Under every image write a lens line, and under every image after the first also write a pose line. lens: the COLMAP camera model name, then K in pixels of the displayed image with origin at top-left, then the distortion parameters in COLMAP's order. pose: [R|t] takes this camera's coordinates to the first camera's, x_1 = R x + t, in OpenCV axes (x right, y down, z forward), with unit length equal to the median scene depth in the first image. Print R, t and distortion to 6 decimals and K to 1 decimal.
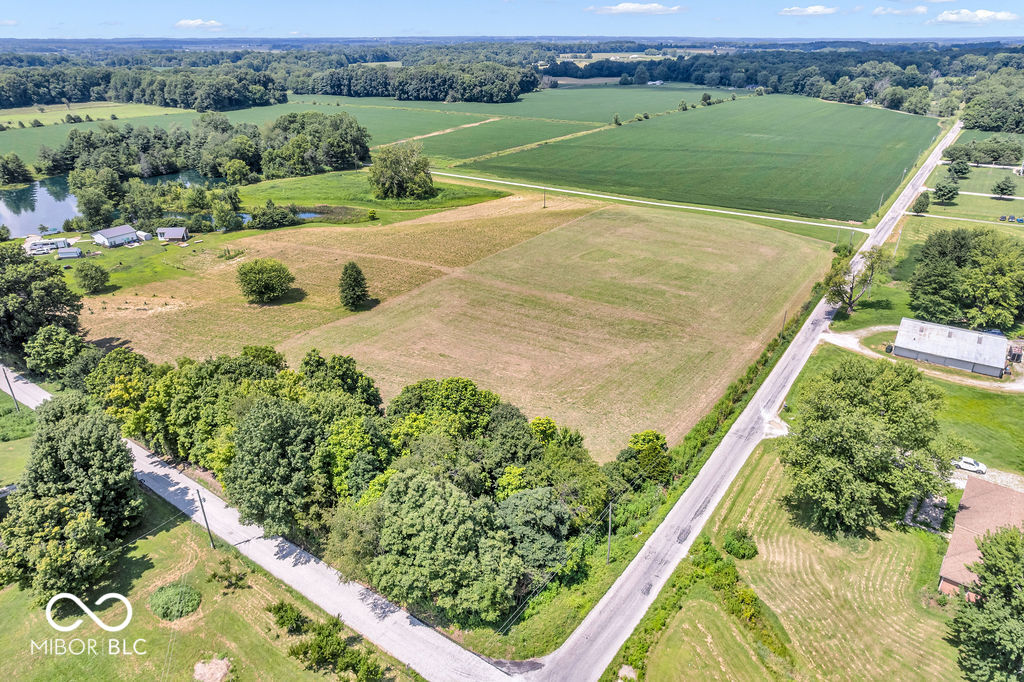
lens RADIAL K [[665.1, 0, 511.8], [0, 665.1, 338.1], [0, 0, 1]] dist [-0.072901, 0.063474]
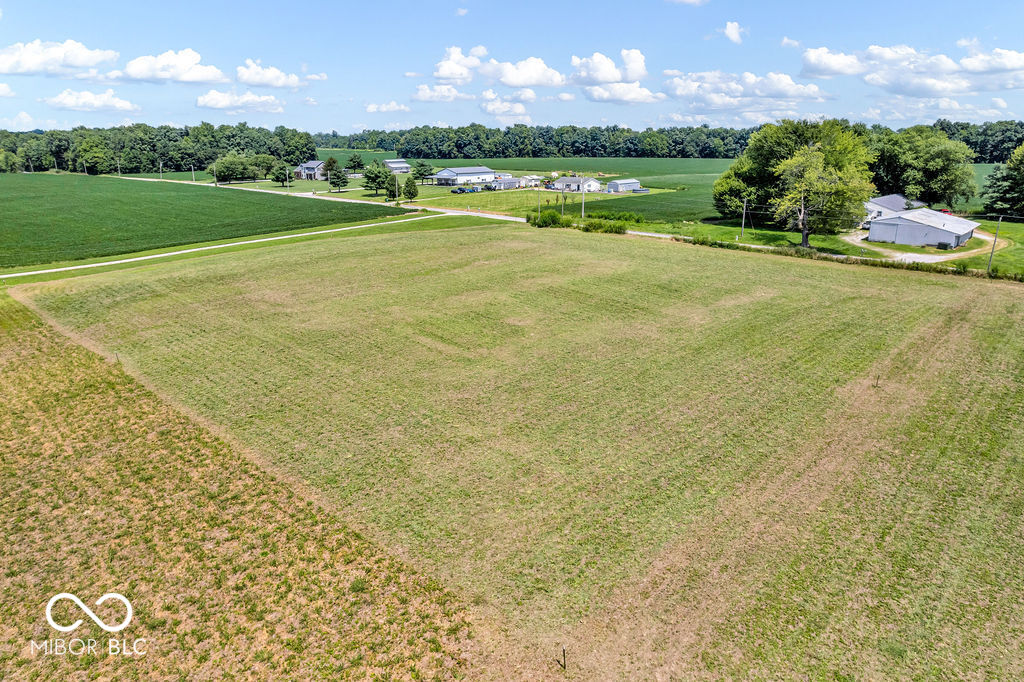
lens RADIAL K [[665.1, 0, 514.5], [0, 665.1, 347.5], [0, 0, 1]] dist [-0.072901, 0.063474]
pose [[0.136240, -0.291633, 0.946778, -0.145182], [0.420633, 0.882295, 0.211242, -0.140117], [-0.896943, 0.369466, 0.242874, 0.715302]]
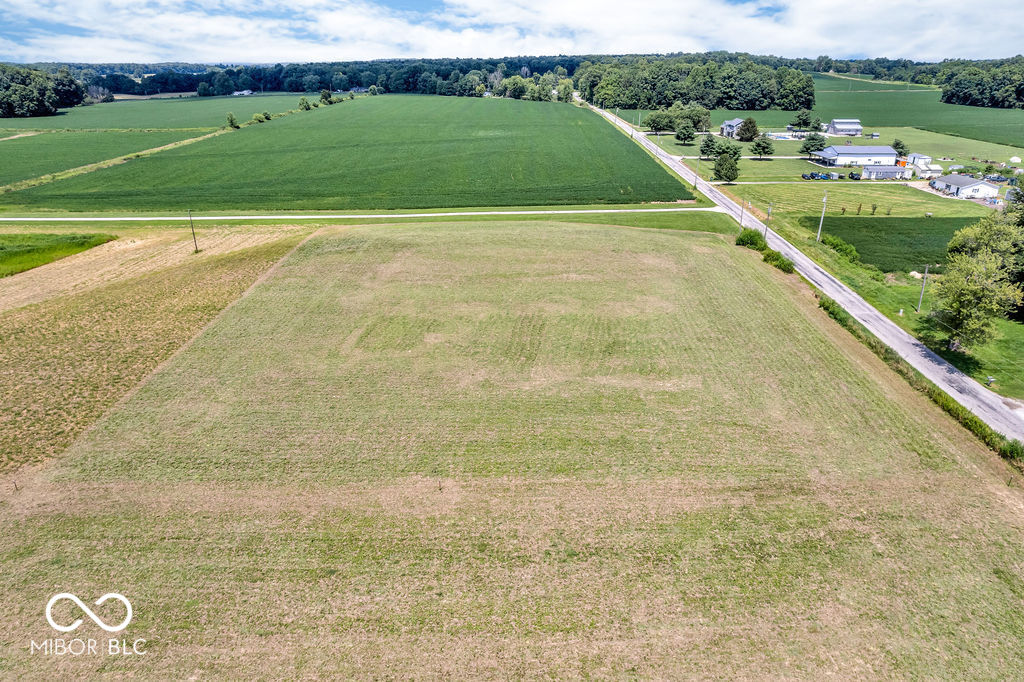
lens RADIAL K [[665.1, 0, 513.9], [0, 665.1, 348.0], [0, 0, 1]] dist [-0.072901, 0.063474]
pose [[0.821289, -0.227700, 0.523104, -0.031676], [0.238445, 0.969976, 0.047851, -0.092738], [-0.518294, 0.085432, 0.850925, 0.458351]]
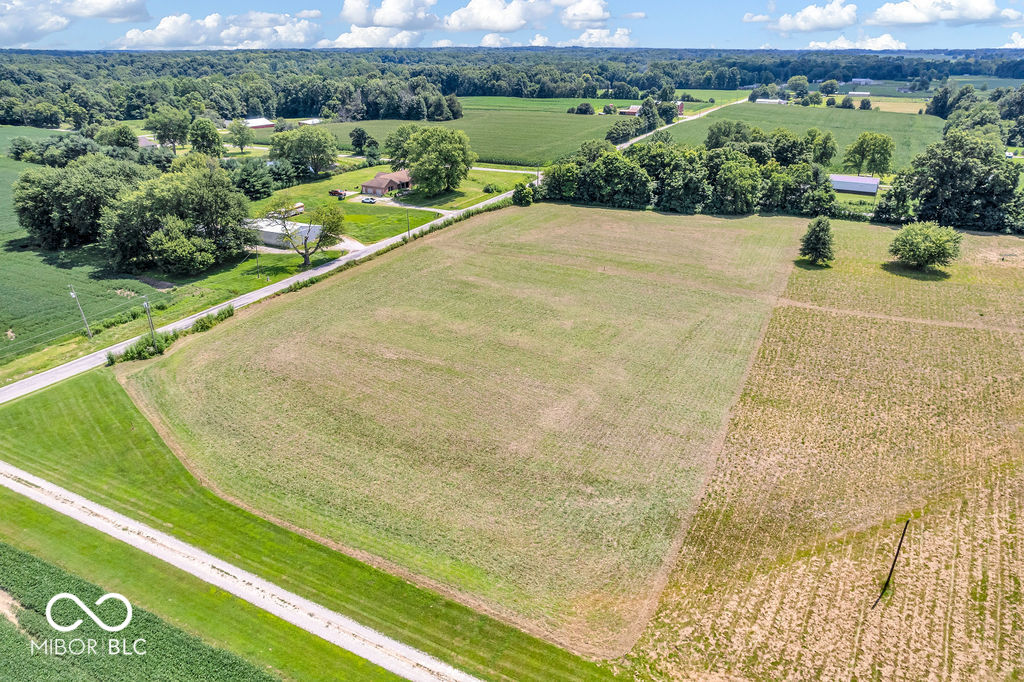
lens RADIAL K [[665.1, 0, 521.6], [0, 665.1, 335.7], [0, 0, 1]] dist [-0.072901, 0.063474]
pose [[-0.987349, 0.066482, -0.143950, 0.218547], [-0.064031, 0.663359, 0.745557, -0.442400], [0.145057, 0.745342, -0.650710, 1.090900]]
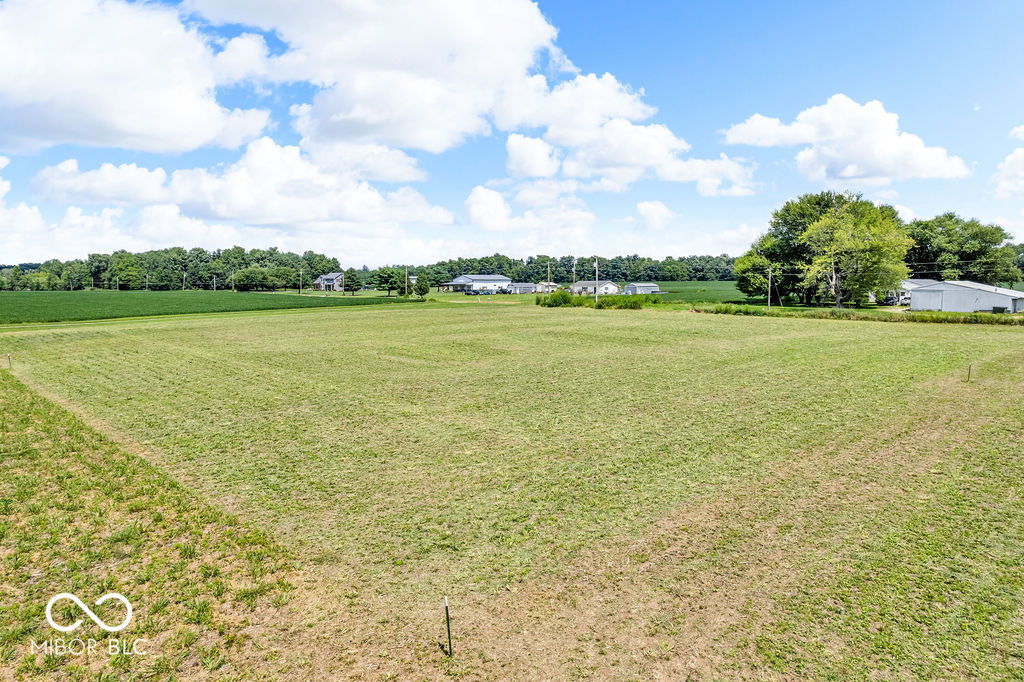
lens RADIAL K [[665.1, 0, 512.5], [0, 665.1, 344.8], [0, 0, 1]] dist [-0.072901, 0.063474]
pose [[0.176967, -0.088997, 0.980185, -0.108974], [0.418341, 0.908264, 0.006937, -0.095118], [-0.890883, 0.408824, 0.197964, 0.727989]]
